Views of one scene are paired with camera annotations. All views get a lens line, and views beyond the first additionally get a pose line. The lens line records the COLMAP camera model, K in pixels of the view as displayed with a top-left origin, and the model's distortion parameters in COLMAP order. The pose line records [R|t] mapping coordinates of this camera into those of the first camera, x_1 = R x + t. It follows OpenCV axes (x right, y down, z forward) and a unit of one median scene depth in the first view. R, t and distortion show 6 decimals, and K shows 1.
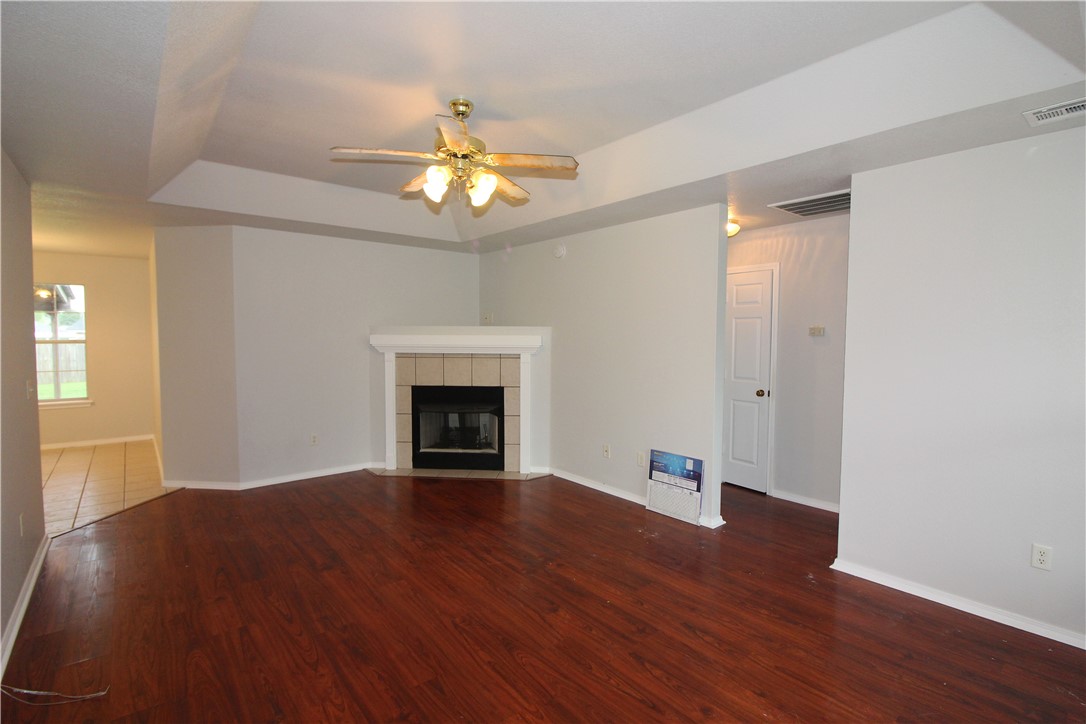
lens RADIAL K [[502.7, 0, 549.0], [0, 502.7, 360.5], [0, 0, 1]] dist [-0.008405, -0.004832]
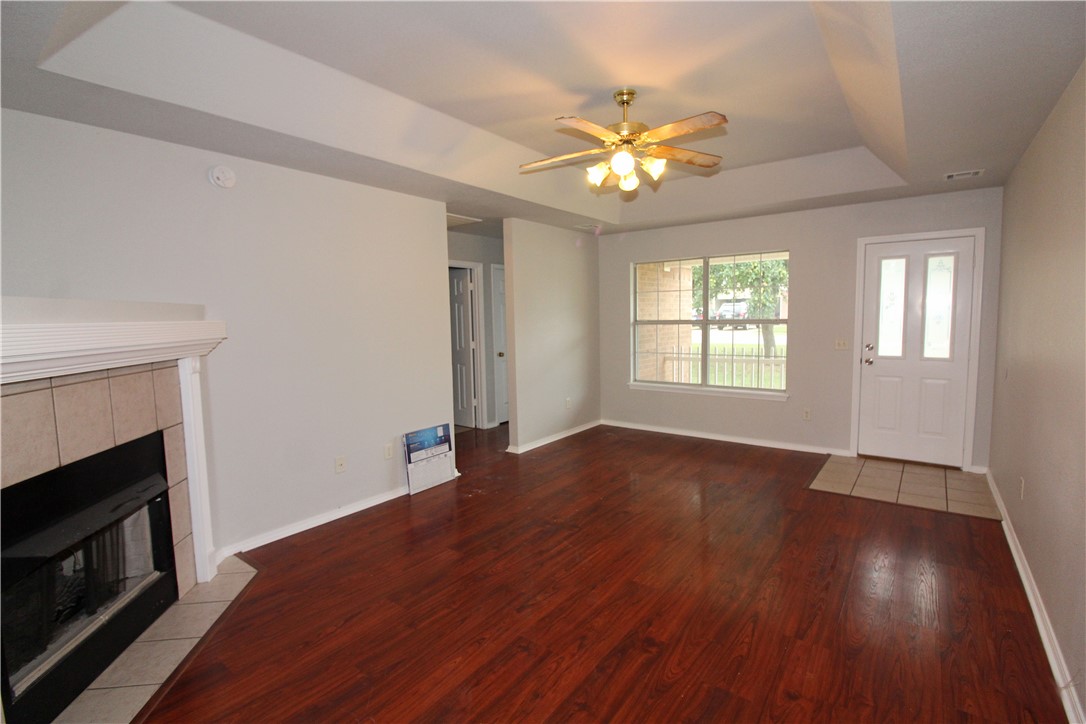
lens RADIAL K [[502.7, 0, 550.6], [0, 502.7, 355.1], [0, 0, 1]] dist [-0.008405, -0.004832]
pose [[-0.231348, -0.078543, 0.969695, -0.695667], [0.069708, 0.992836, 0.097048, -0.042482], [-0.970370, 0.090048, -0.224216, 0.824894]]
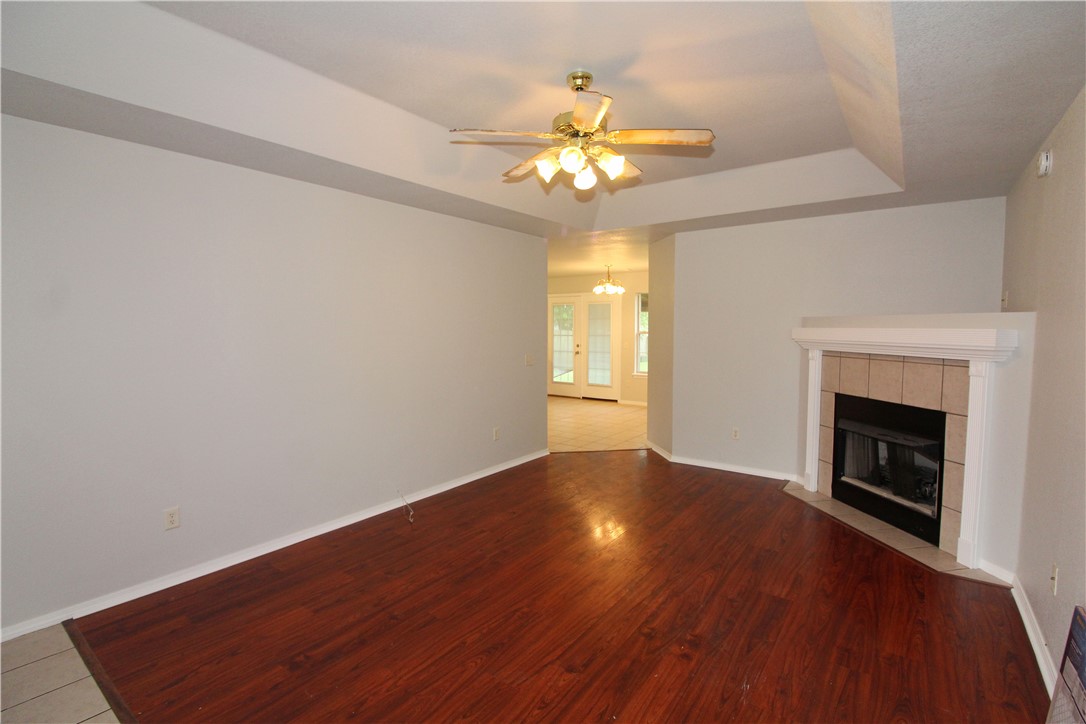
lens RADIAL K [[502.7, 0, 546.6], [0, 502.7, 361.6], [0, 0, 1]] dist [-0.008405, -0.004832]
pose [[0.237214, 0.063764, -0.969362, 0.421284], [-0.047304, 0.997418, 0.054034, -0.021483], [0.970305, 0.033037, 0.239618, 0.422741]]
